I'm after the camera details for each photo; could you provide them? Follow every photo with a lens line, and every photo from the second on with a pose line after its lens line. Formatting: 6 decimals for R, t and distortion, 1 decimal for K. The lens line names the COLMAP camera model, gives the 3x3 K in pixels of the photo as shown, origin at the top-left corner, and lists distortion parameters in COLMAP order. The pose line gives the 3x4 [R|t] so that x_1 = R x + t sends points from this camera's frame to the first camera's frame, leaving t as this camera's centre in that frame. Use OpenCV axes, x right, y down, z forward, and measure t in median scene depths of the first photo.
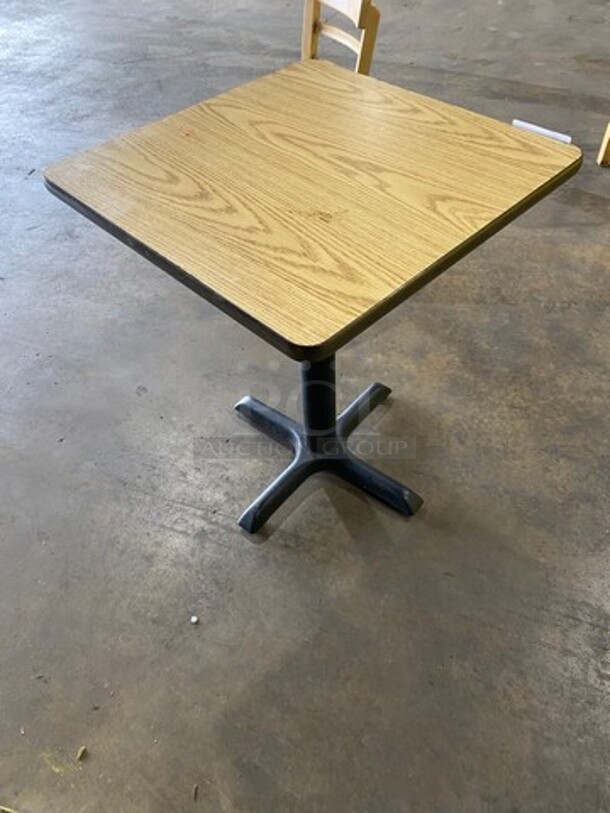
lens RADIAL K [[612.5, 0, 303.0], [0, 612.5, 416.5], [0, 0, 1]] dist [0.048704, -0.117489]
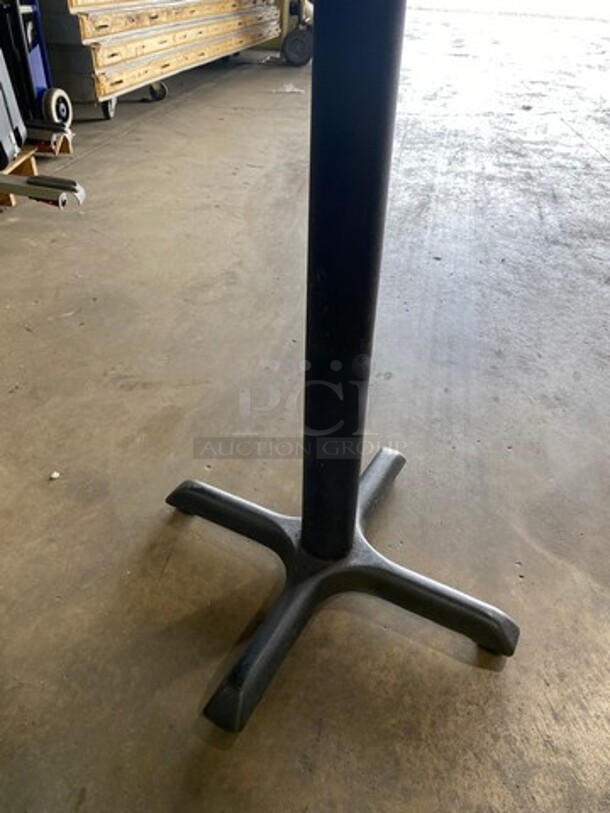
lens RADIAL K [[613.9, 0, 309.6], [0, 613.9, 405.6], [0, 0, 1]] dist [0.034380, -0.027670]
pose [[0.196121, 0.621067, -0.758823, 0.654599], [-0.762551, 0.583113, 0.280171, -0.314350], [0.616485, 0.523694, 0.587956, 0.928003]]
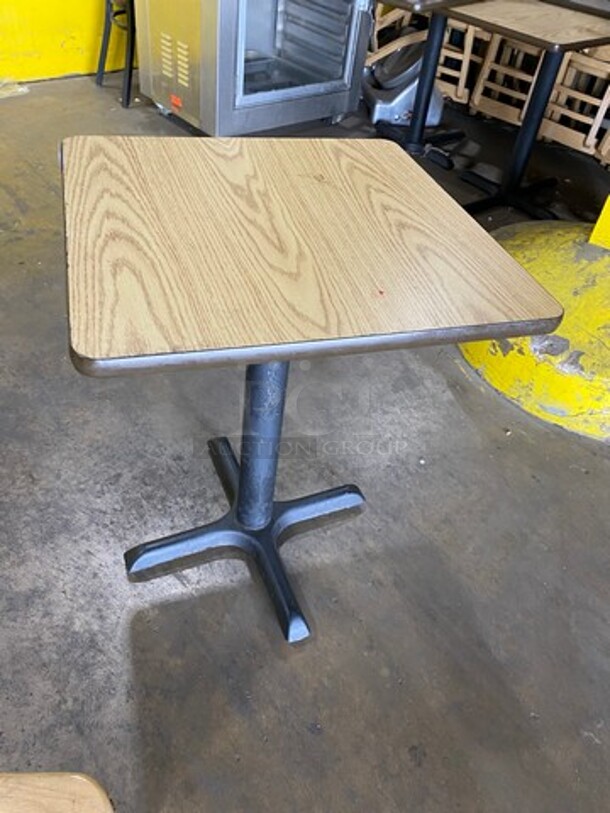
lens RADIAL K [[613.9, 0, 309.6], [0, 613.9, 405.6], [0, 0, 1]] dist [0.034380, -0.027670]
pose [[-0.885521, -0.354557, 0.300238, -0.434638], [0.297965, 0.062424, 0.952534, -1.347954], [-0.356469, 0.932948, 0.050368, 1.262854]]
